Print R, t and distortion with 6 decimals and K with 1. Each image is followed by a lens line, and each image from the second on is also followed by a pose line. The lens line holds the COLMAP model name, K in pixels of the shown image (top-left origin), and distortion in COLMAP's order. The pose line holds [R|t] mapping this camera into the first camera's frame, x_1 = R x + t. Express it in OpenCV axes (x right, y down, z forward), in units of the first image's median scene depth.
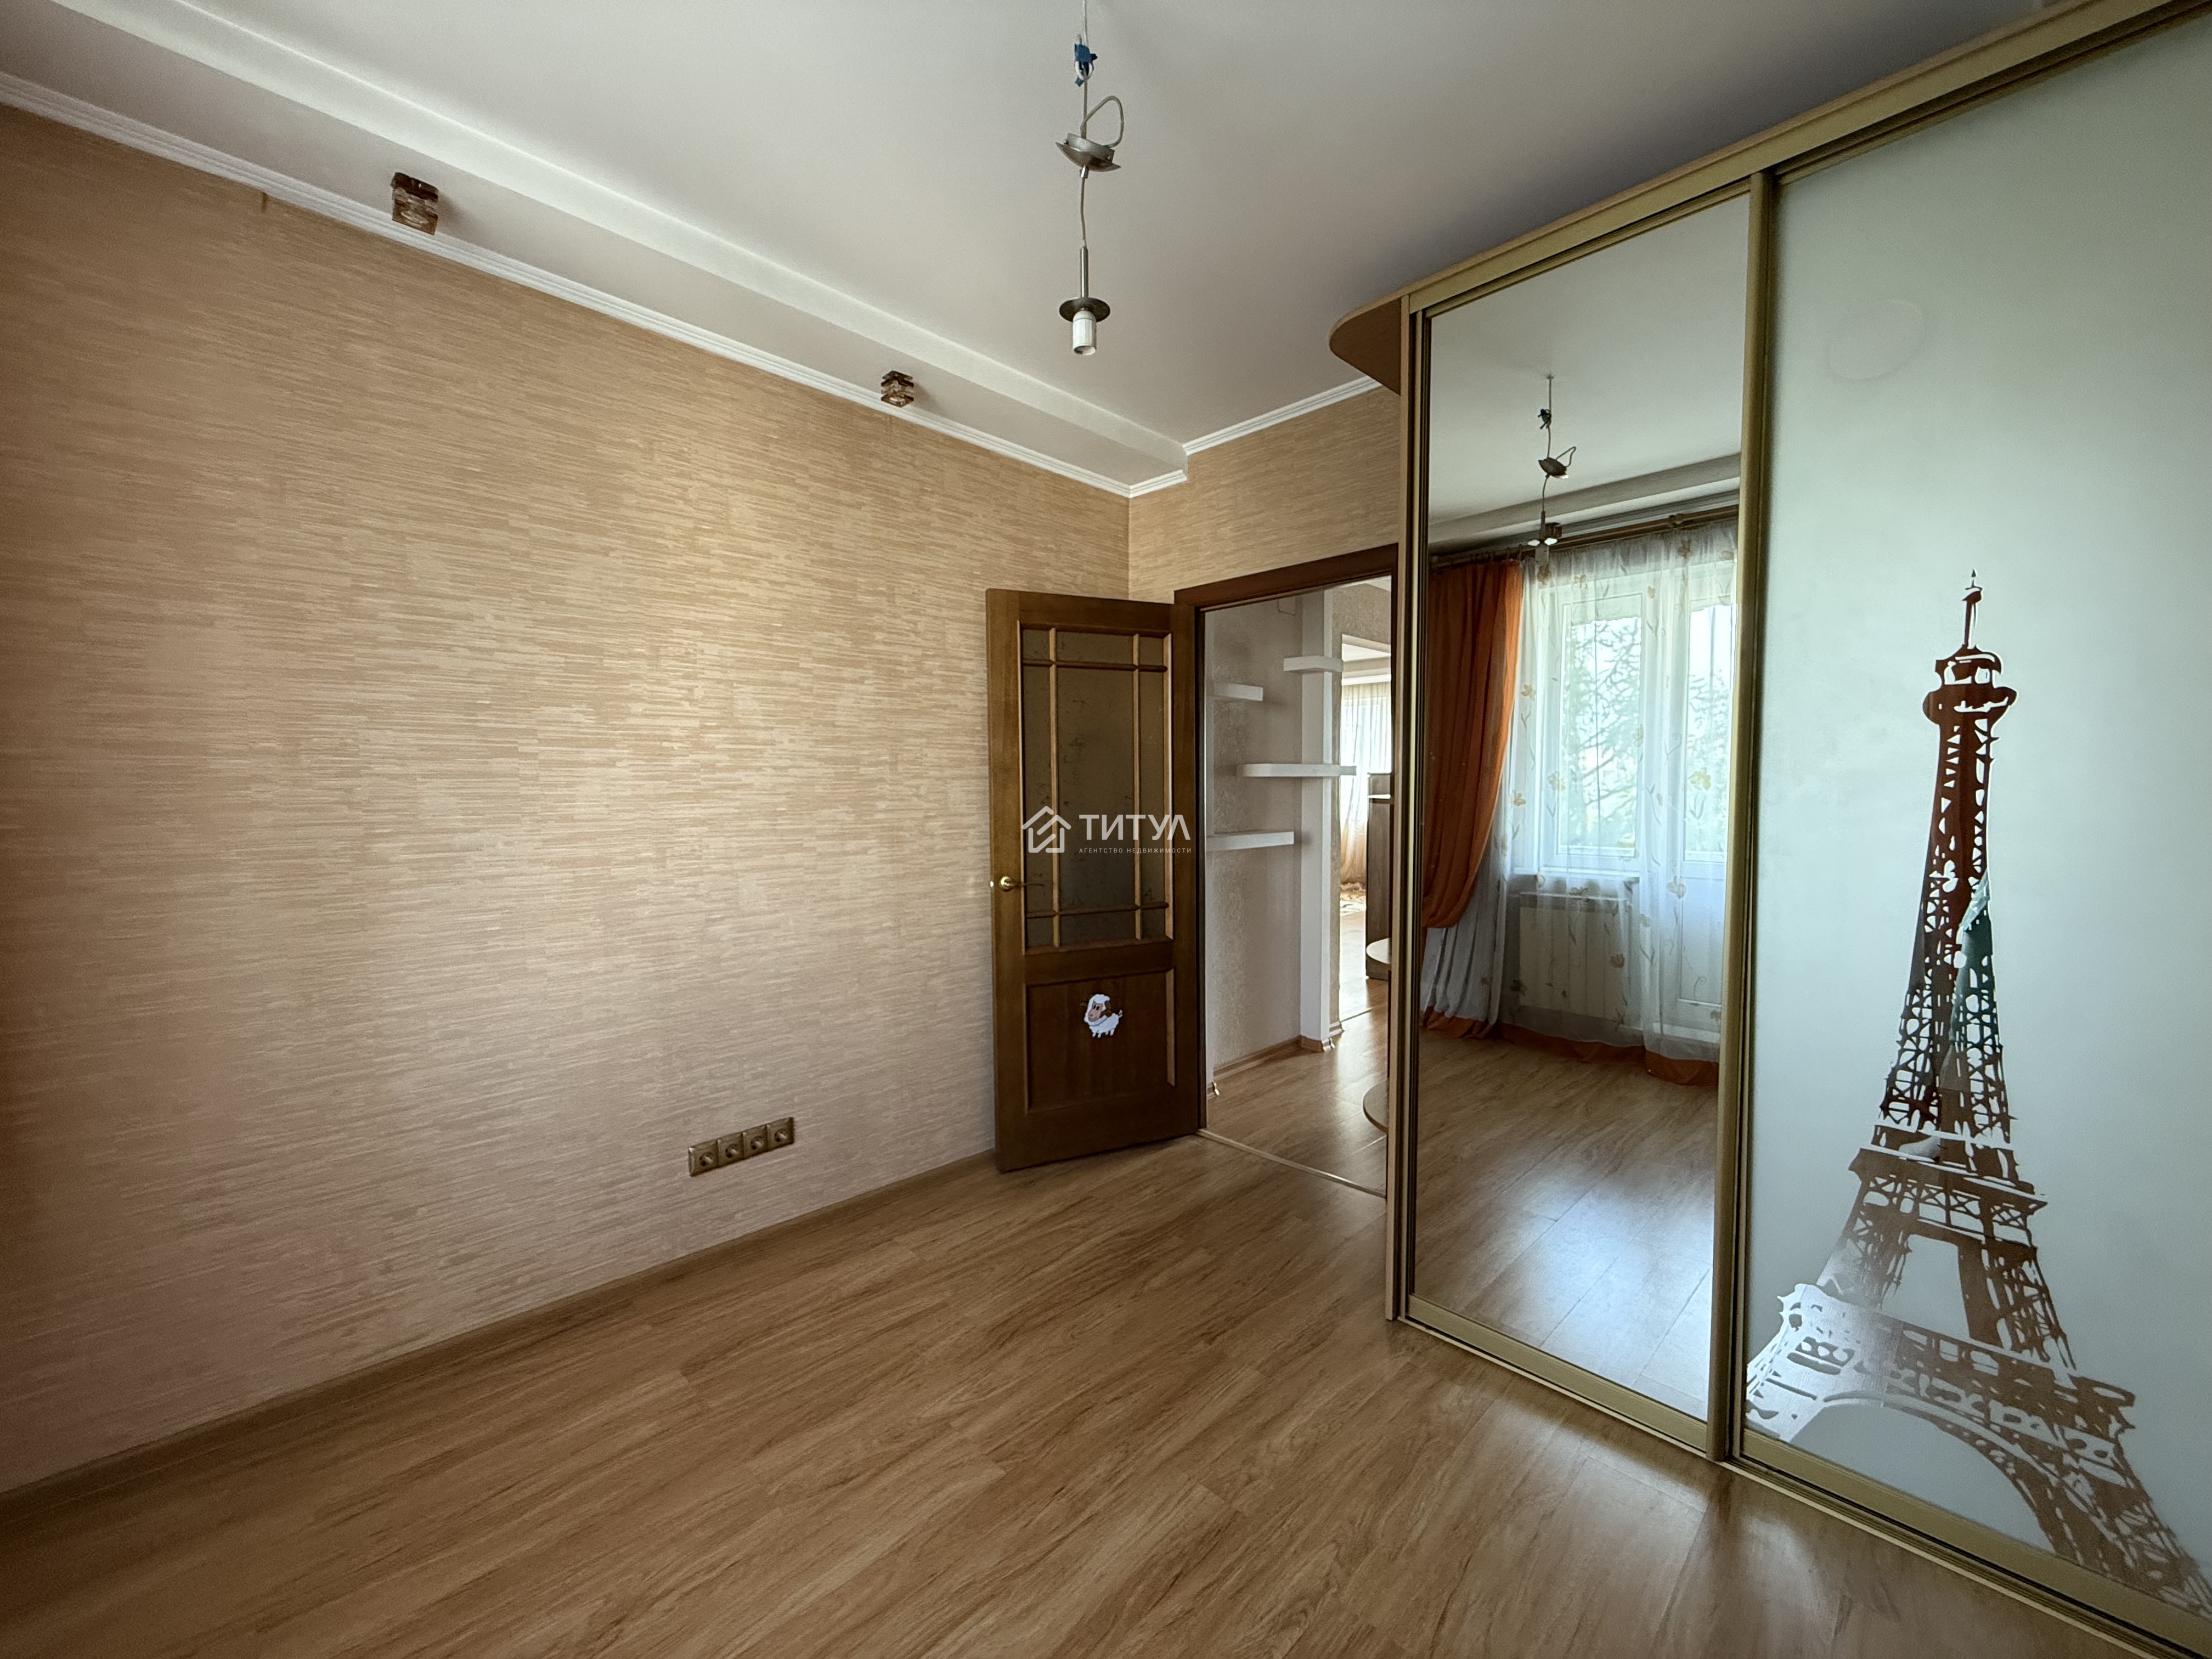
lens RADIAL K [[876.0, 0, 1106.0], [0, 876.0, 829.5], [0, 0, 1]] dist [-0.000404, -0.000067]
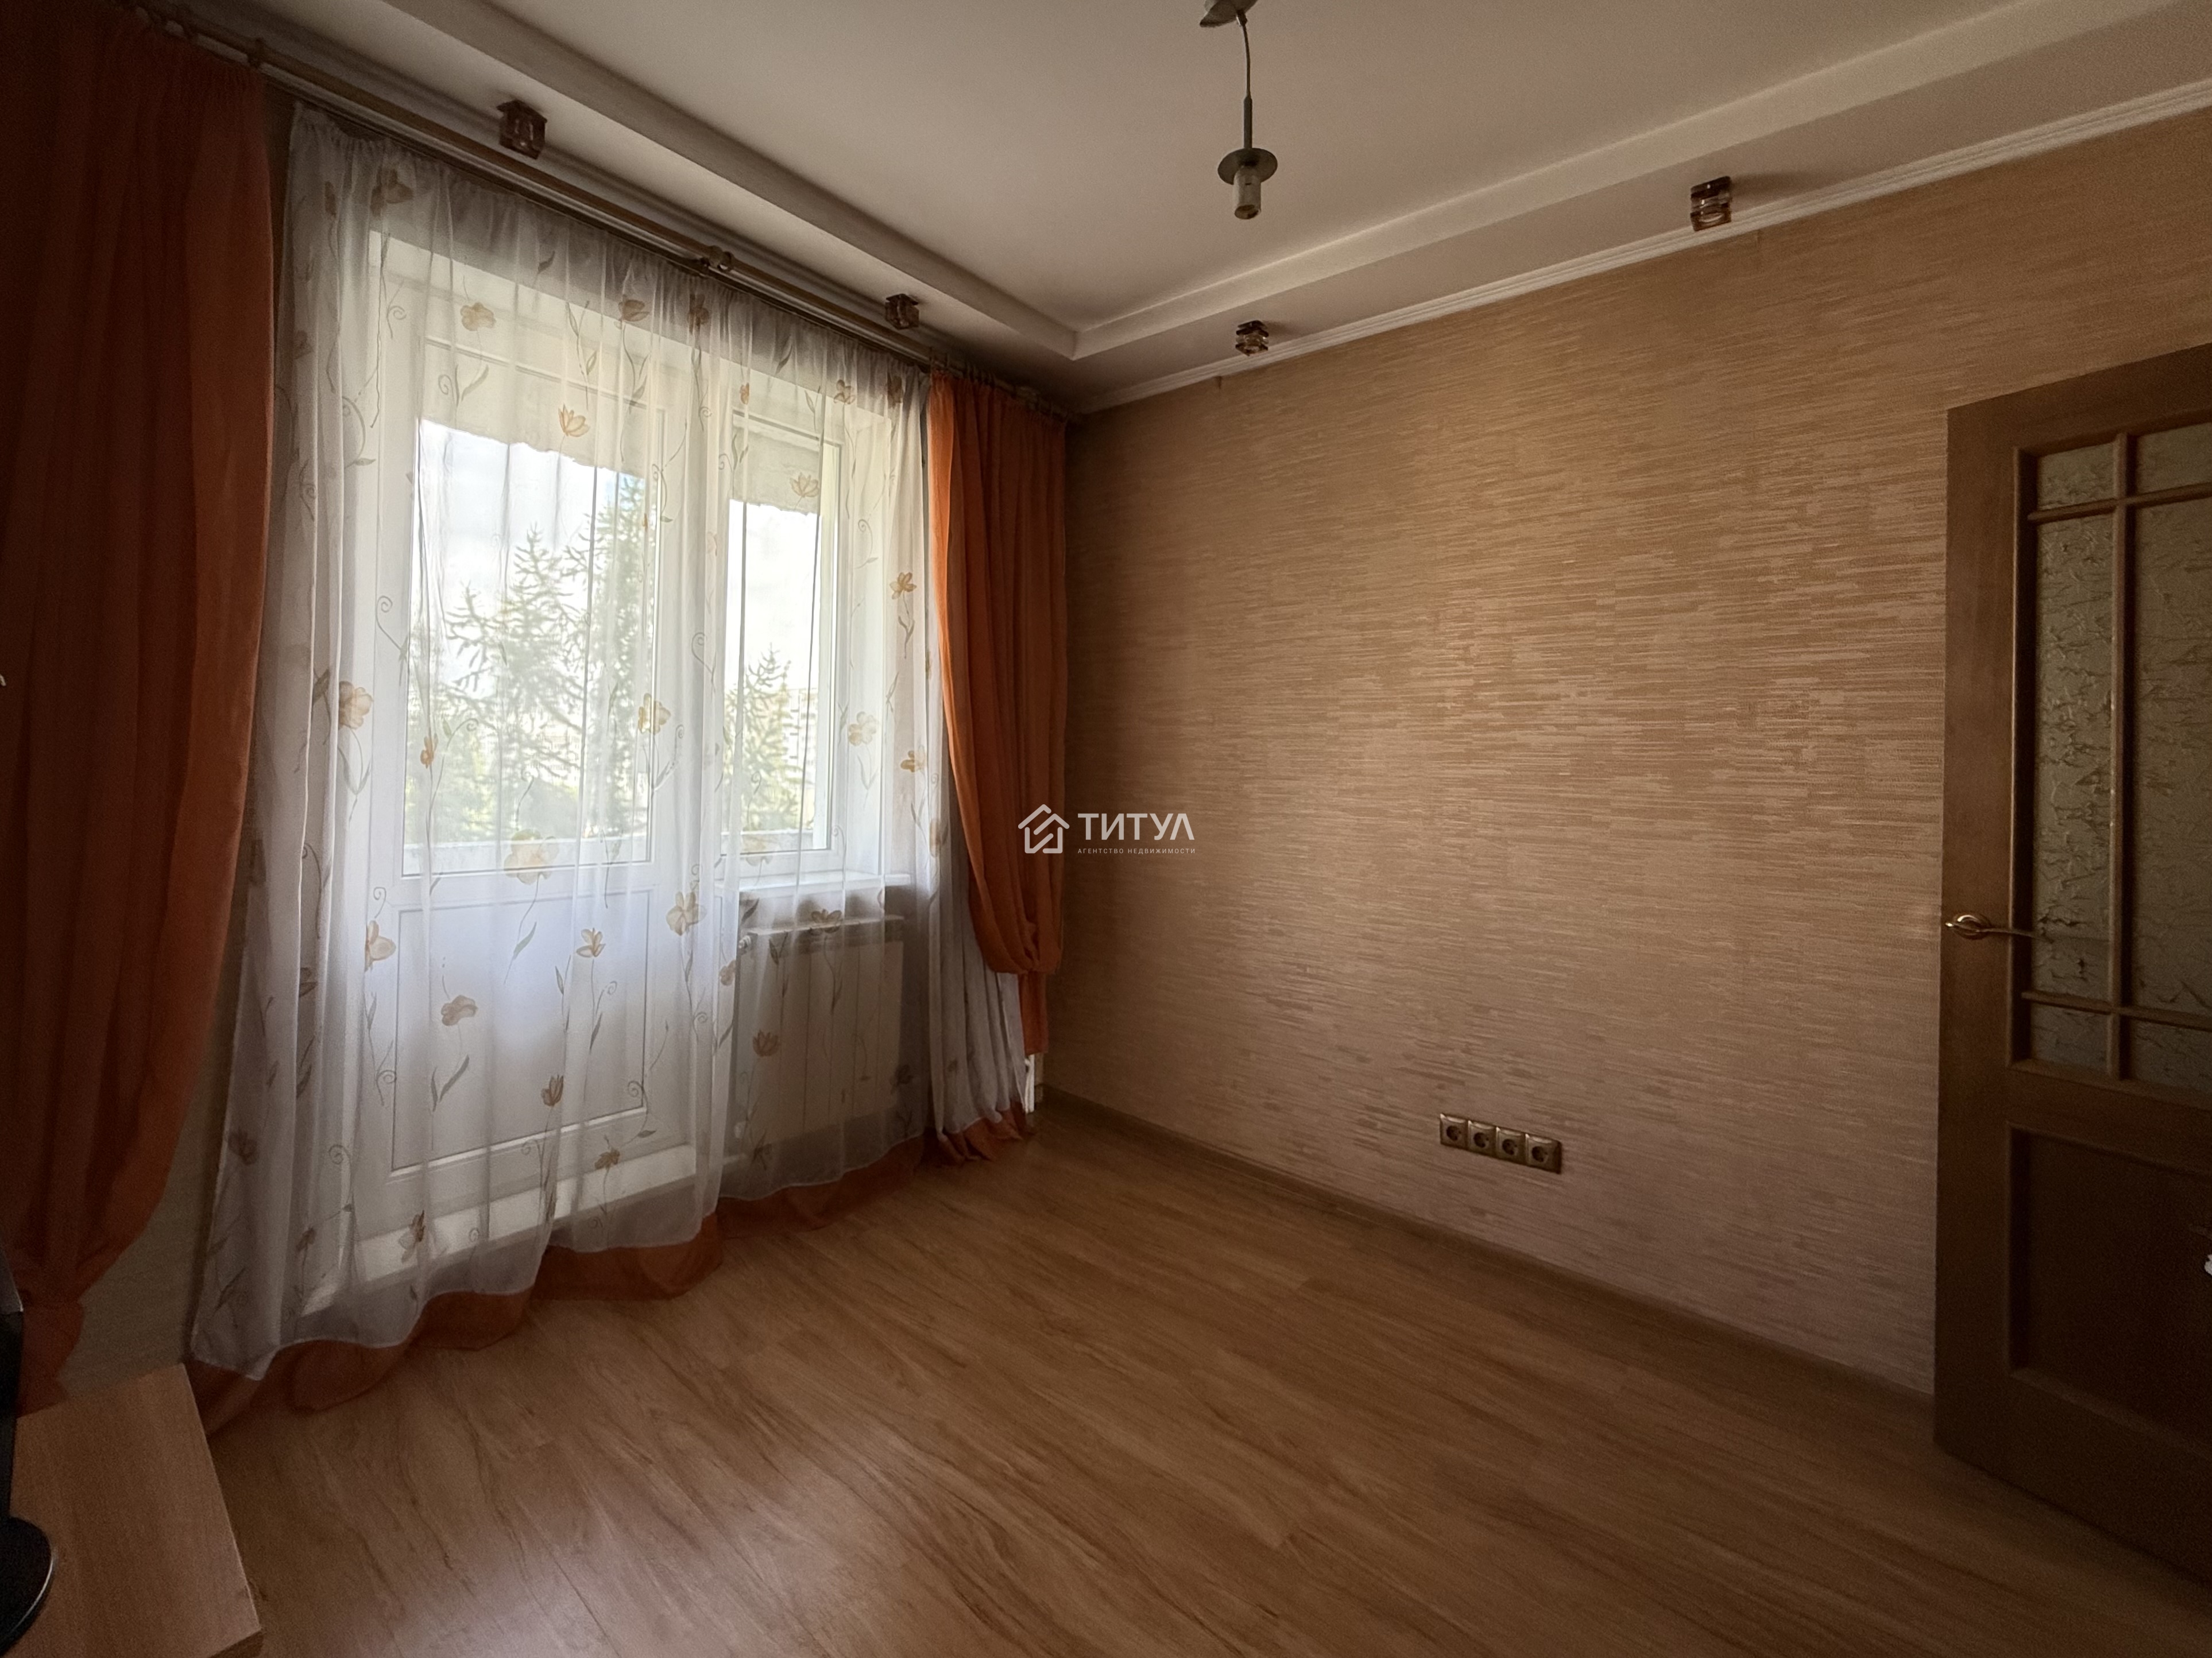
lens RADIAL K [[933.5, 0, 1104.5], [0, 933.5, 768.0], [0, 0, 1]] dist [-0.001128, -0.000004]
pose [[0.091651, 0.003273, -0.995786, 0.544186], [-0.079029, 0.996864, -0.003997, 0.011447], [0.992650, 0.079062, 0.091622, 0.510955]]
